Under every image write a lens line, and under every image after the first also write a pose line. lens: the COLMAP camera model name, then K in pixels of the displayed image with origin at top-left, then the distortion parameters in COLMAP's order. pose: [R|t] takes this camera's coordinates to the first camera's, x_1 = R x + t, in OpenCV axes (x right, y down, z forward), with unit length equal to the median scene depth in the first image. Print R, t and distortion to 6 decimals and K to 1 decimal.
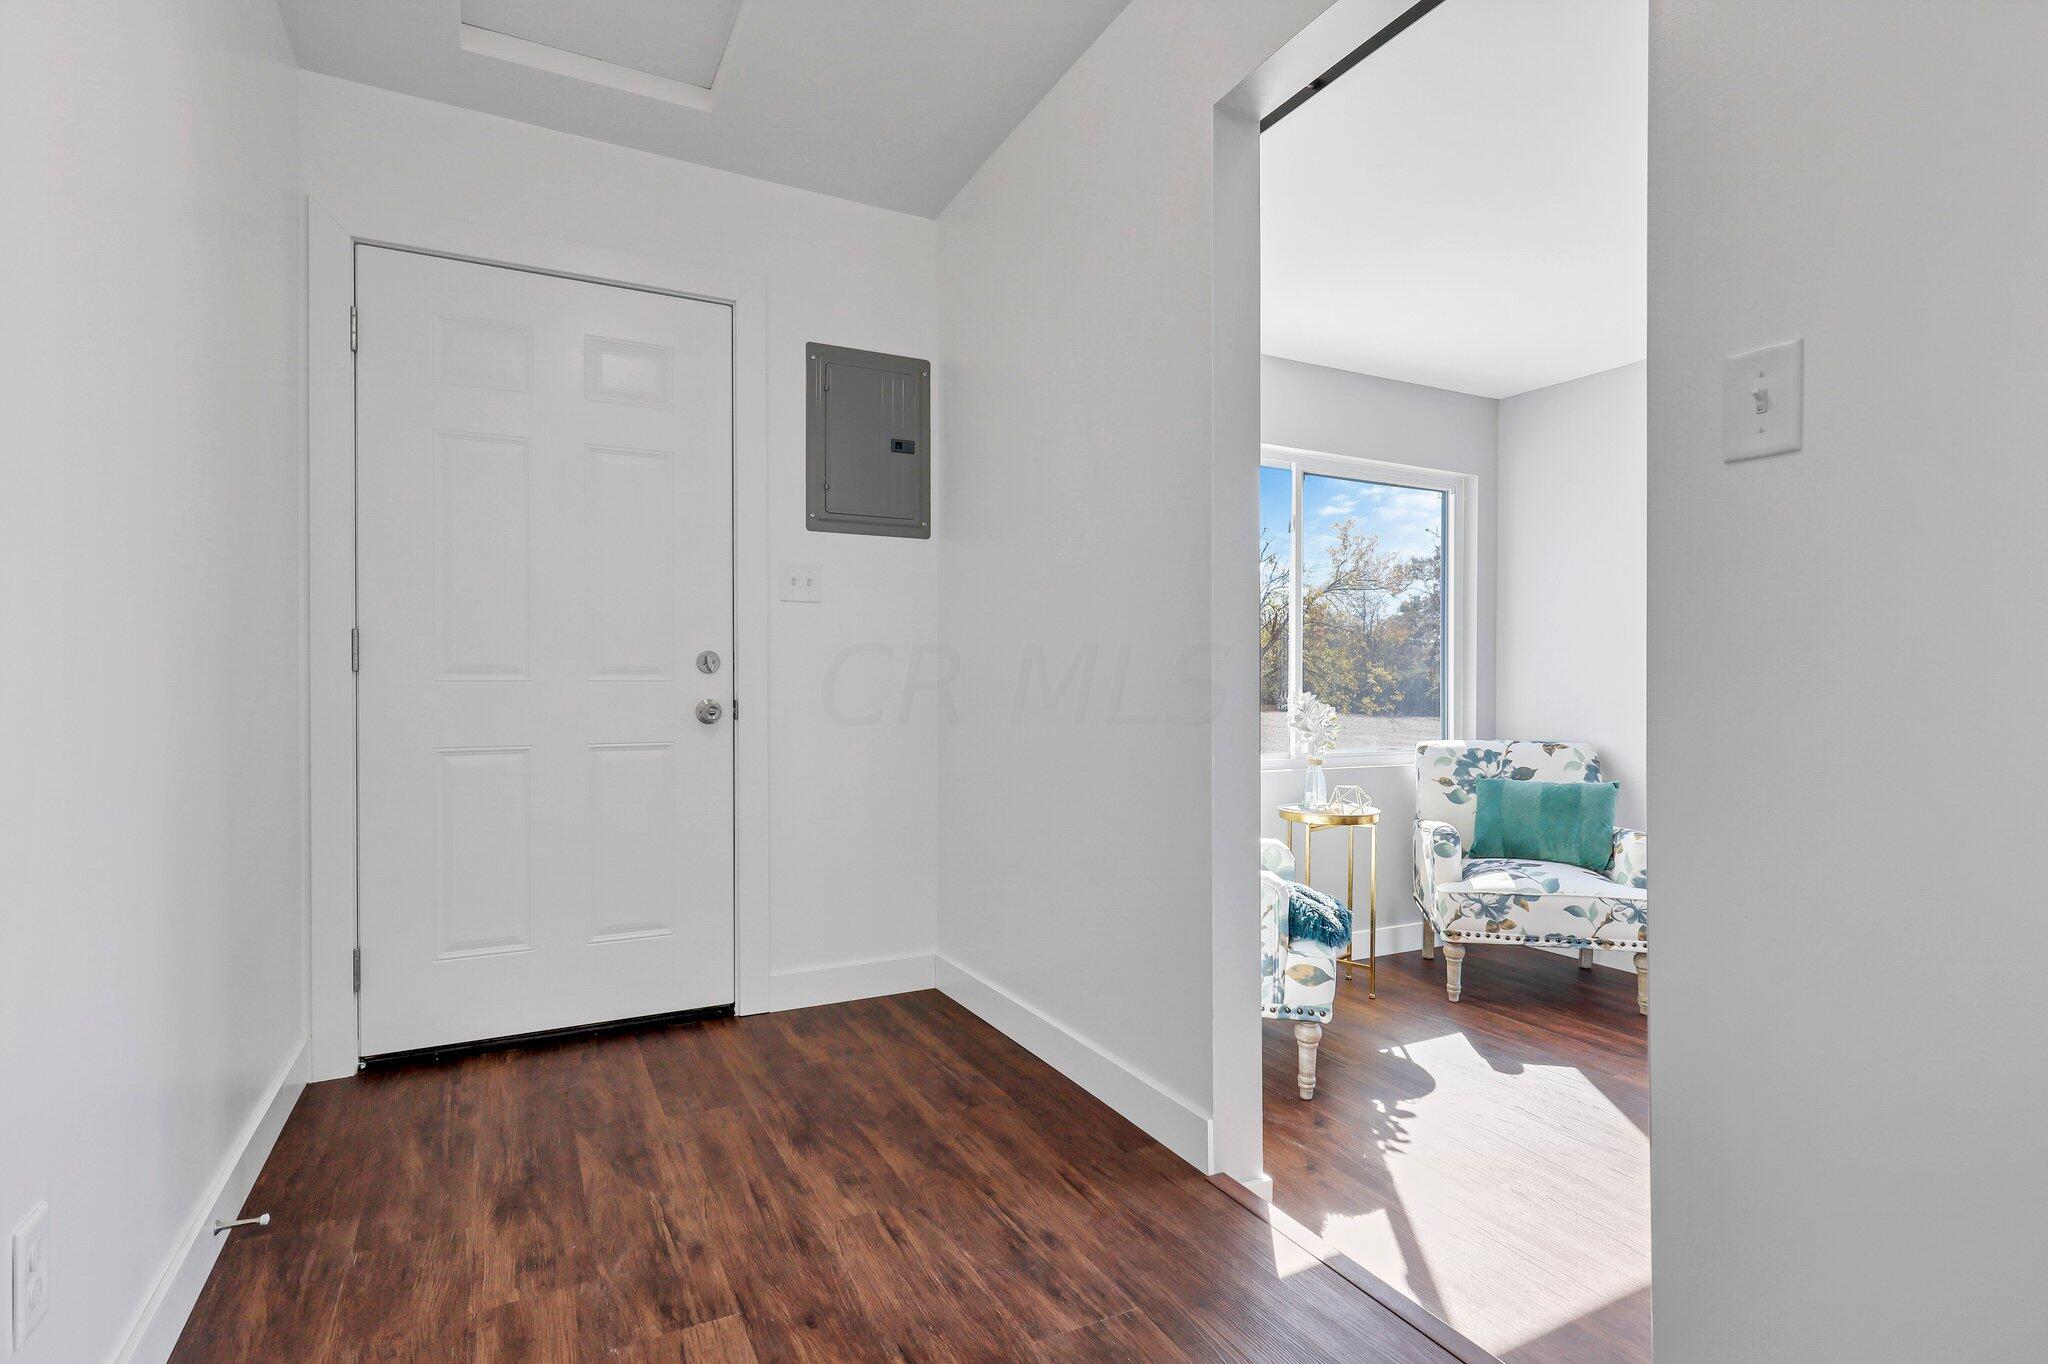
lens RADIAL K [[995.9, 0, 1035.2], [0, 995.9, 684.2], [0, 0, 1]] dist [0.001117, 0.000546]
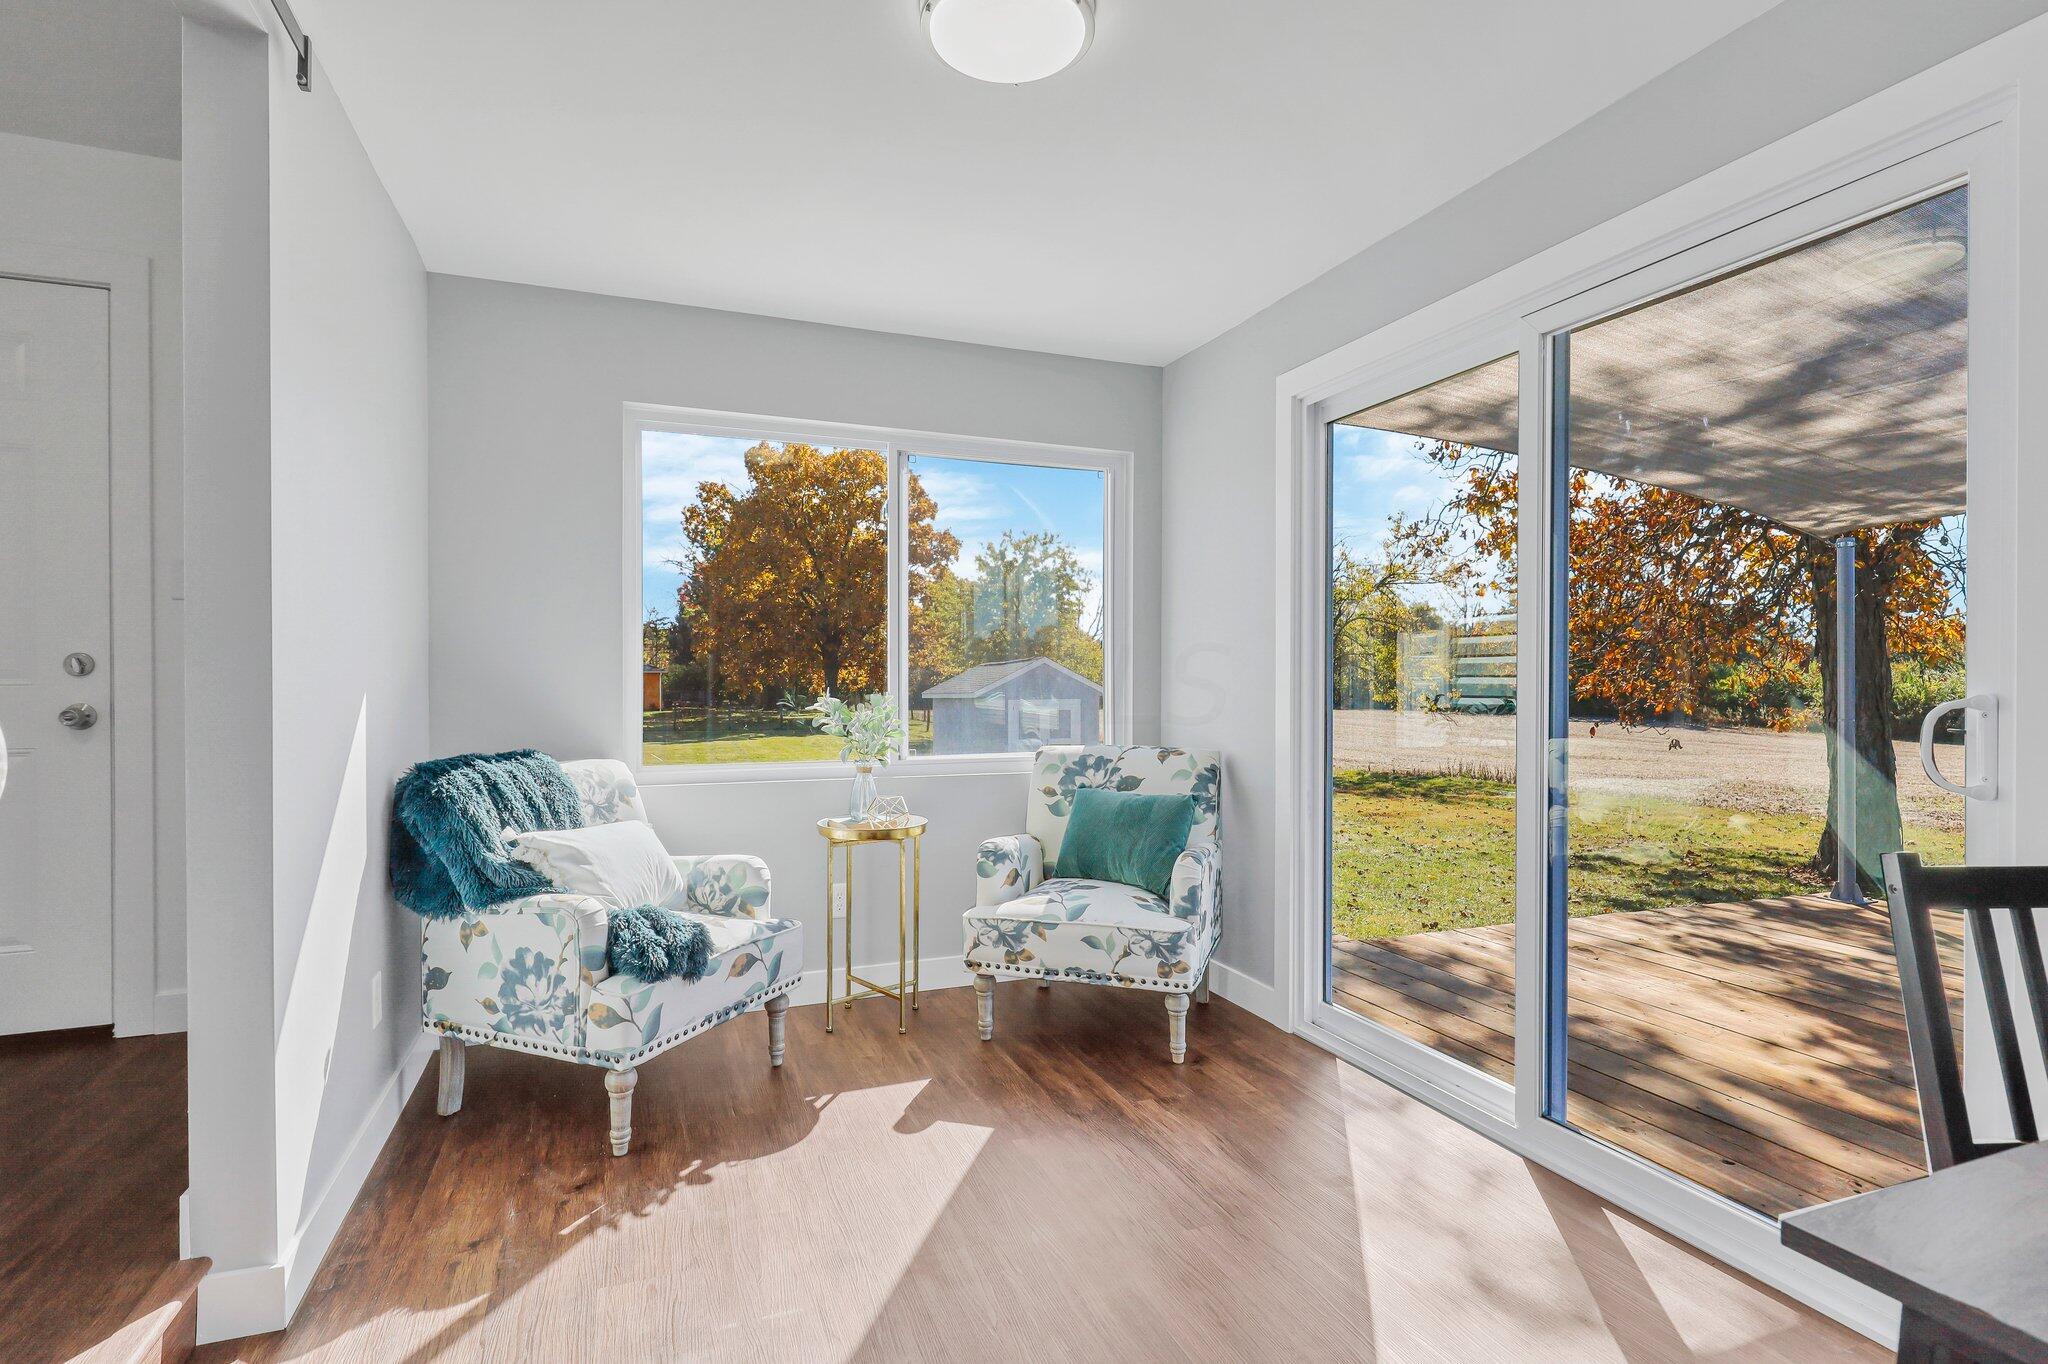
lens RADIAL K [[974.1, 0, 1030.4], [0, 974.1, 685.7], [0, 0, 1]] dist [0.000458, 0.000640]
pose [[0.994487, -0.005987, -0.104688, 0.570377], [0.005990, 0.999982, -0.000282, 0.002670], [0.104688, -0.000347, 0.994505, 0.142673]]
